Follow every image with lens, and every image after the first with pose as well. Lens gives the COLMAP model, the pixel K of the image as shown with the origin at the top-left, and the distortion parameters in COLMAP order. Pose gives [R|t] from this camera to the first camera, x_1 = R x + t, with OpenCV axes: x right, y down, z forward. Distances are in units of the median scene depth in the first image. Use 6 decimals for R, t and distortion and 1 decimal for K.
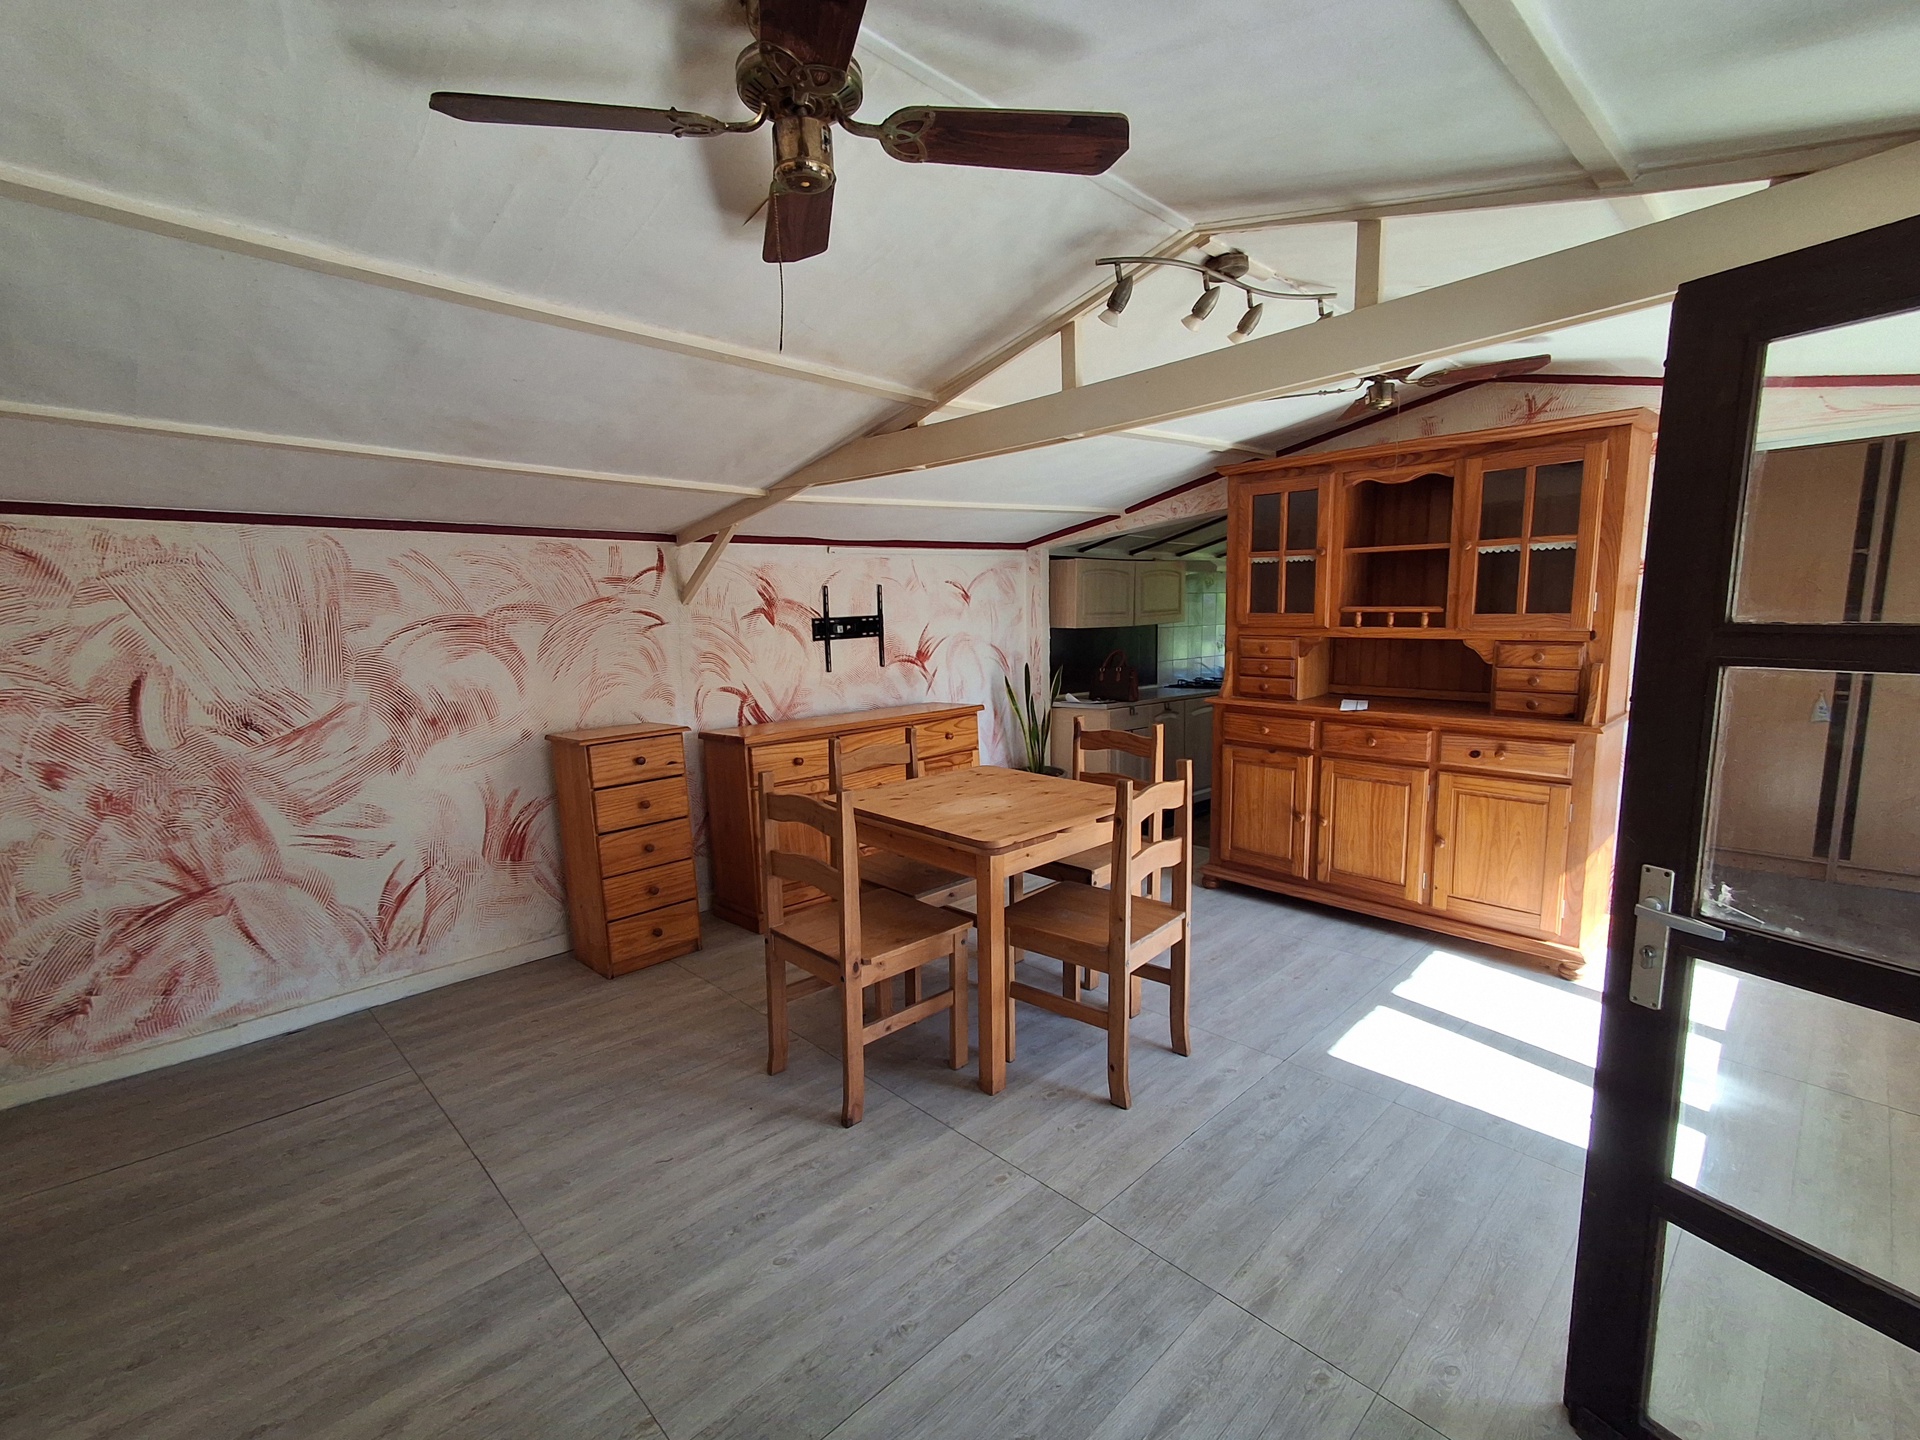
lens RADIAL K [[874.7, 0, 959.5], [0, 874.7, 739.3], [0, 0, 1]] dist [0.000851, 0.000222]
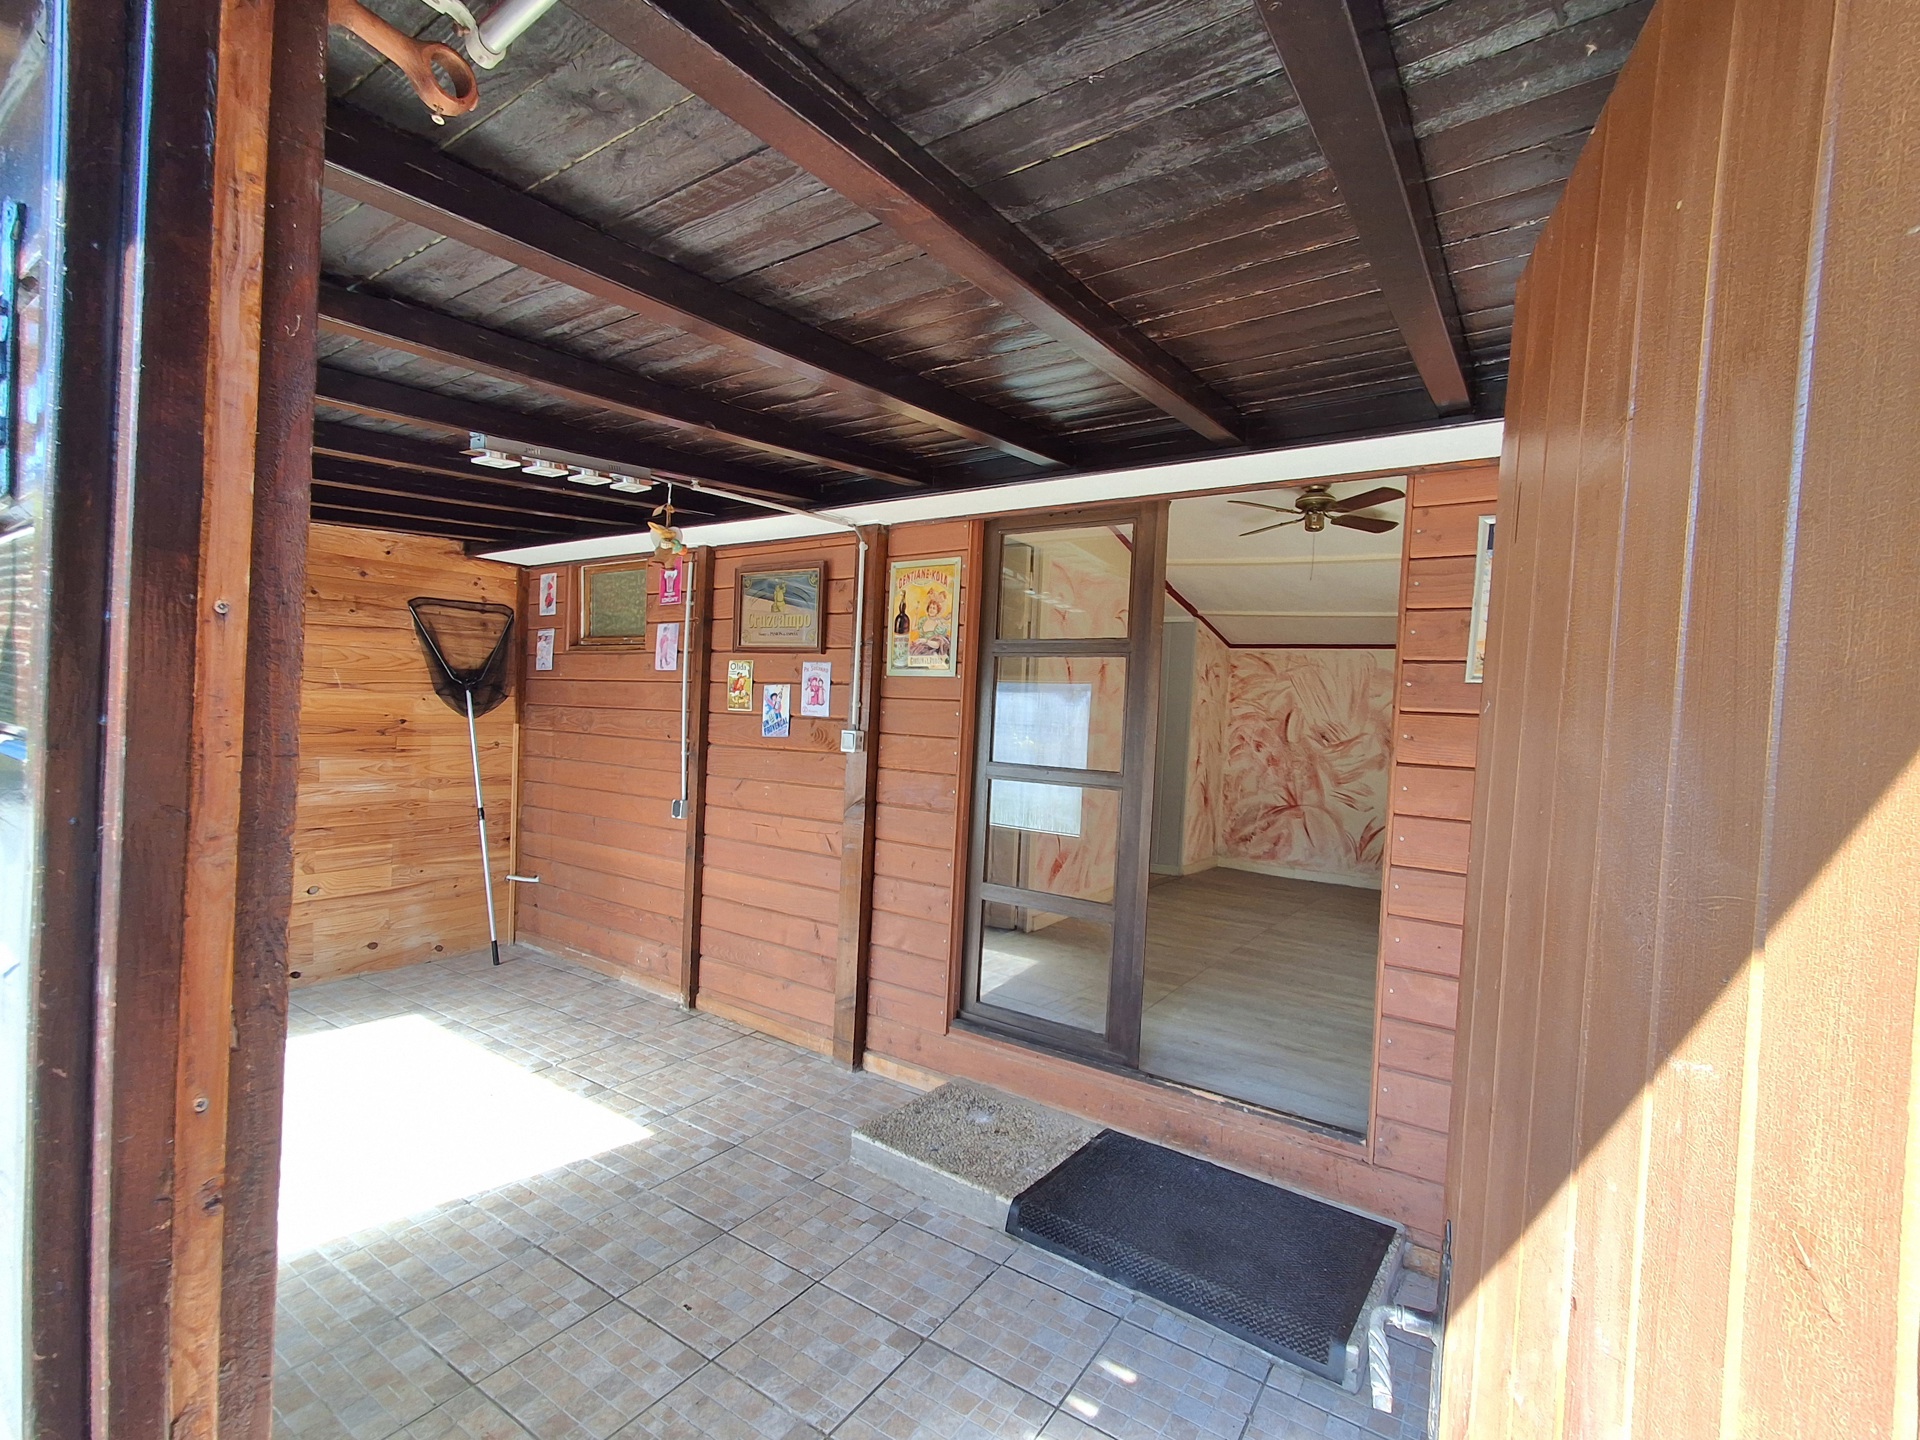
lens RADIAL K [[874.7, 0, 958.9], [0, 874.7, 727.8], [0, 0, 1]] dist [0.000851, 0.000222]
pose [[0.184383, 0.052748, -0.981438, 1.229037], [-0.201604, 0.979356, 0.014761, 0.117526], [0.961956, 0.195140, 0.191211, -0.332663]]
